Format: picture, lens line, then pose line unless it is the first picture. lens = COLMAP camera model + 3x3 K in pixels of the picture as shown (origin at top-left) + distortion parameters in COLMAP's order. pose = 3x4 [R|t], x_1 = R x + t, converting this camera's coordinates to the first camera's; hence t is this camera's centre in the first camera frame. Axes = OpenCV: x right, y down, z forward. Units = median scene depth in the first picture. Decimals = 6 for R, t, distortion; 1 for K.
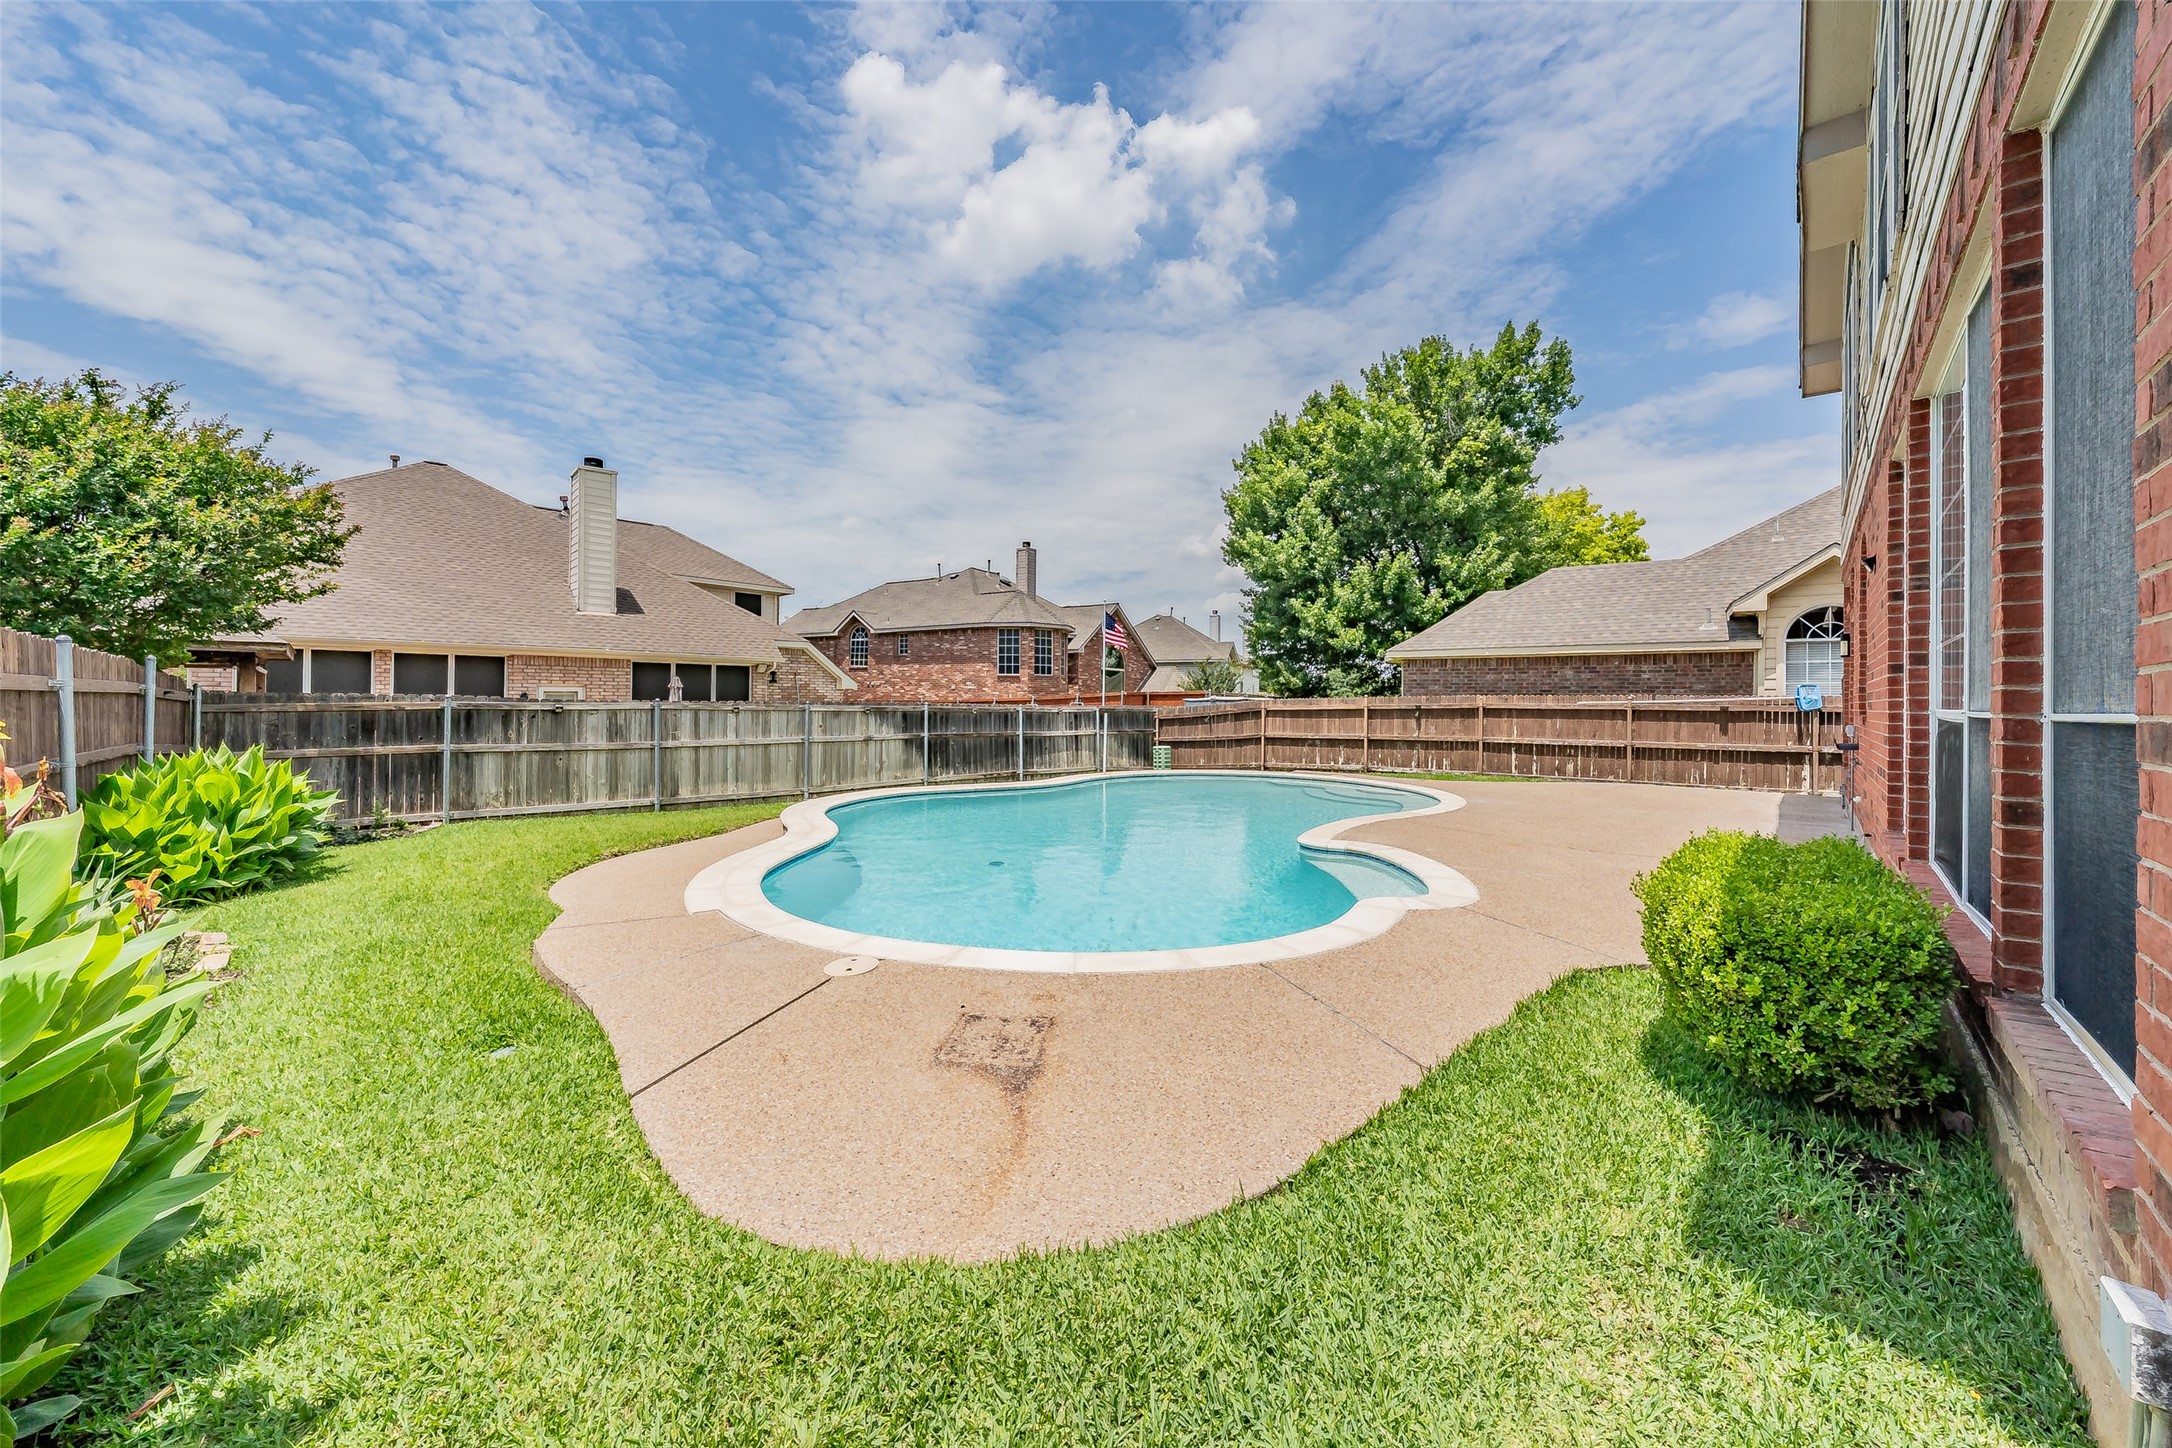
lens RADIAL K [[774.1, 0, 1100.3], [0, 774.1, 715.9], [0, 0, 1]] dist [0.002605, 0.000005]
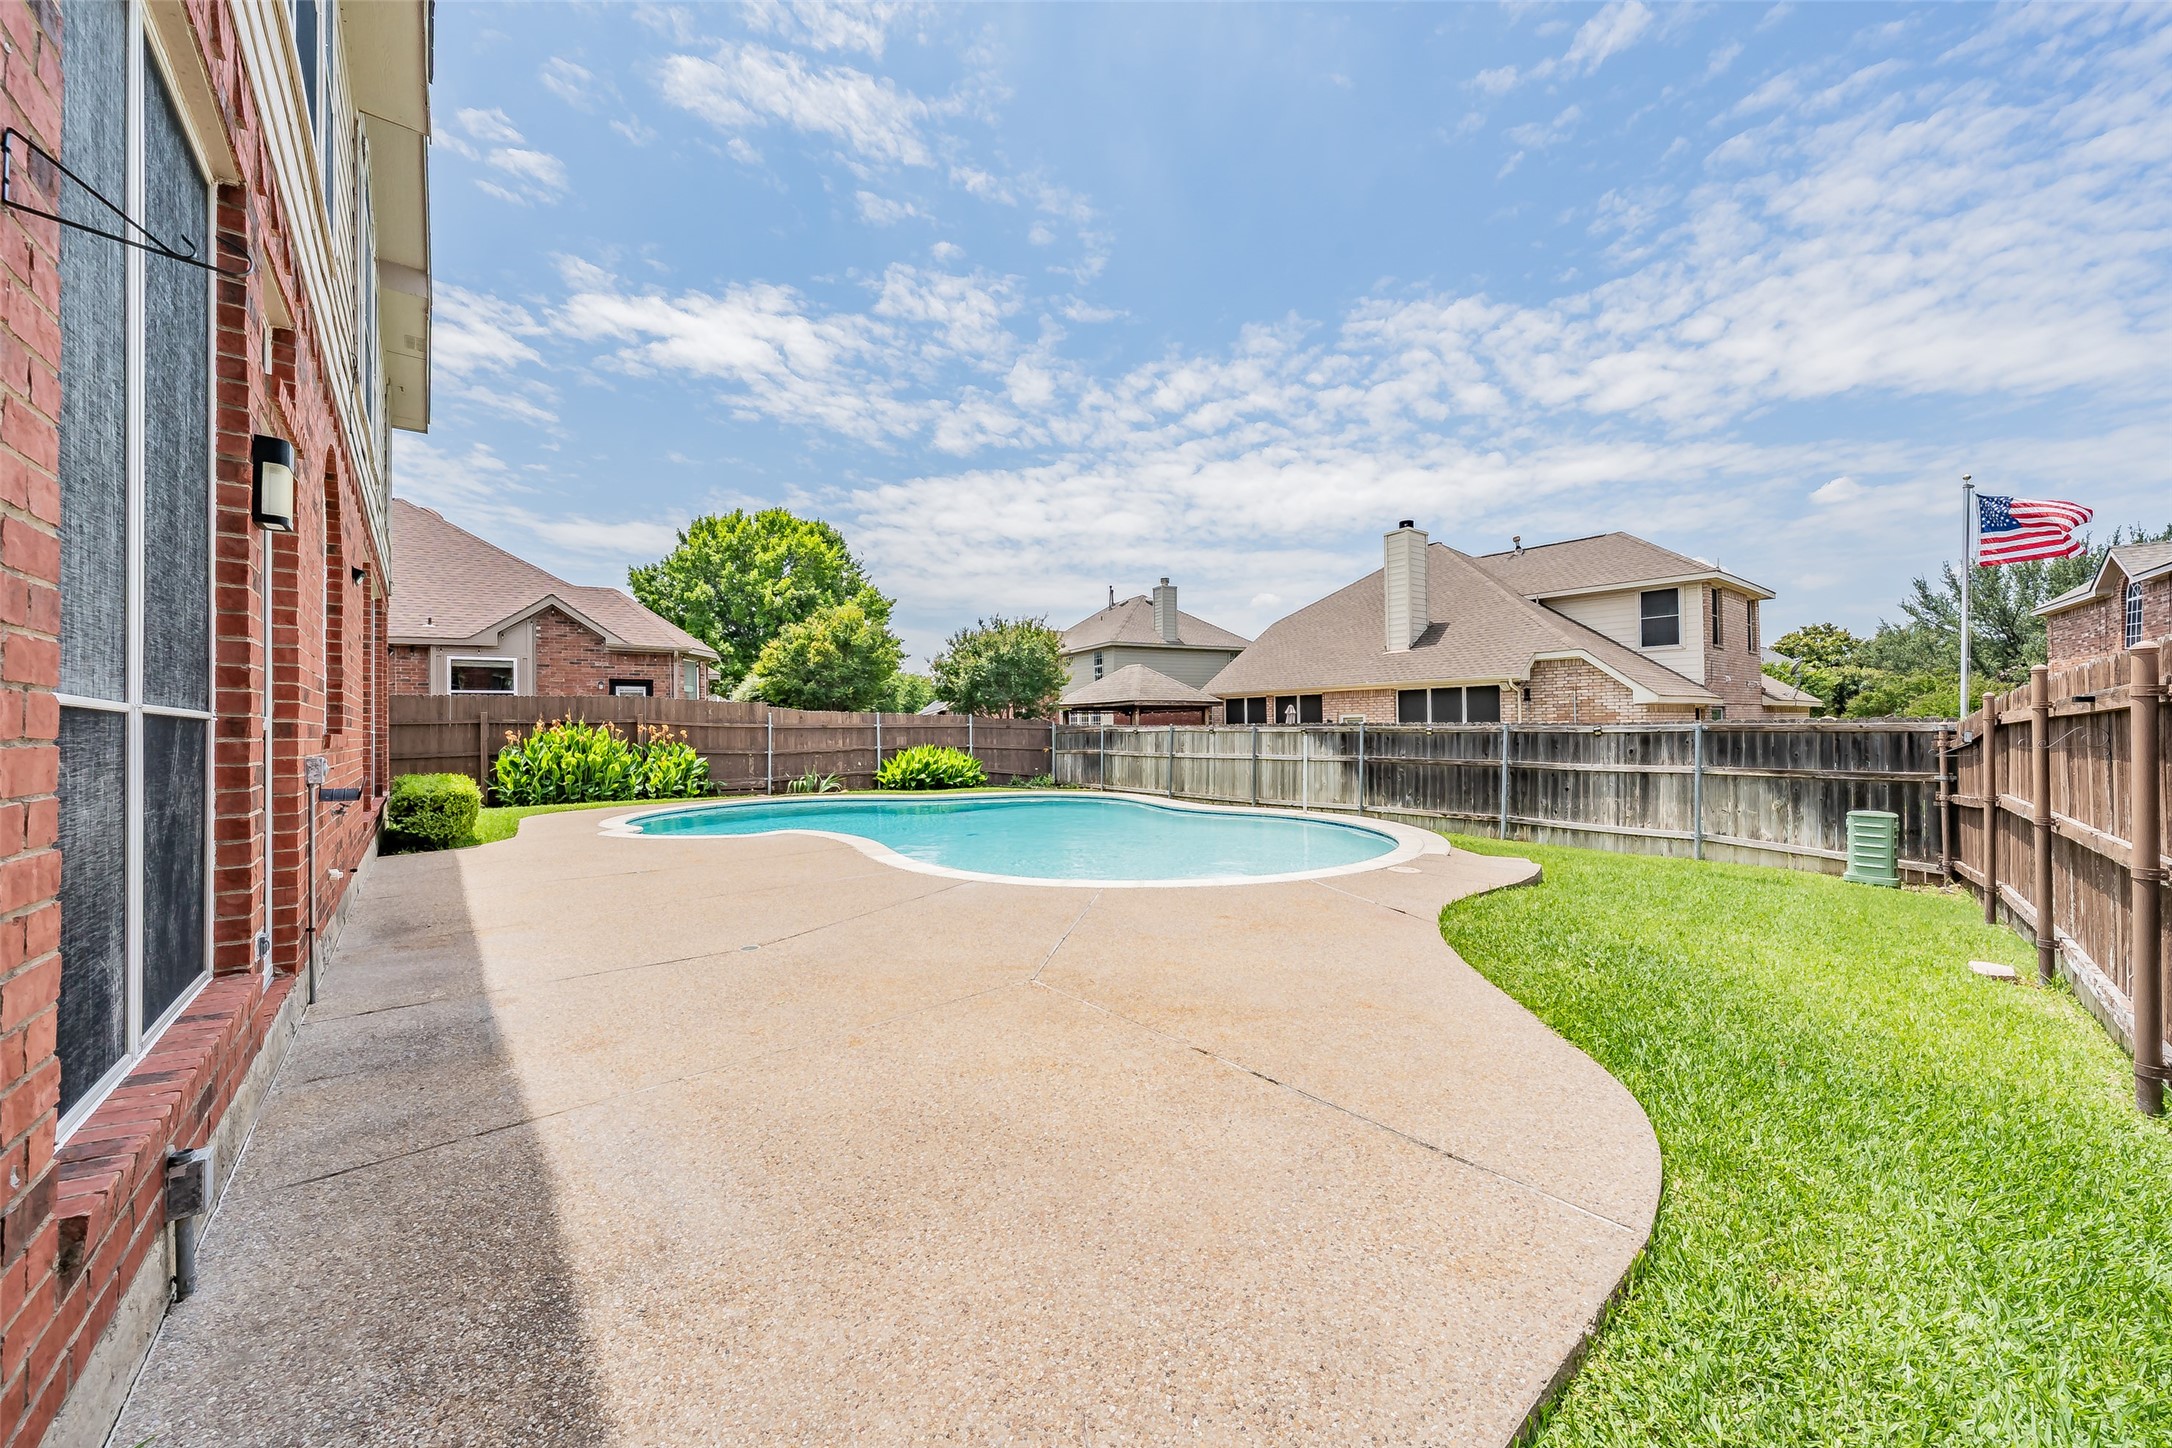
lens RADIAL K [[770.7, 0, 1084.6], [0, 770.7, 722.4], [0, 0, 1]] dist [-0.000680, 0.000563]
pose [[-0.118806, -0.014318, -0.992814, 0.686844], [-0.005165, 0.999891, -0.013802, -0.003009], [0.992904, 0.003488, -0.118867, 0.763473]]
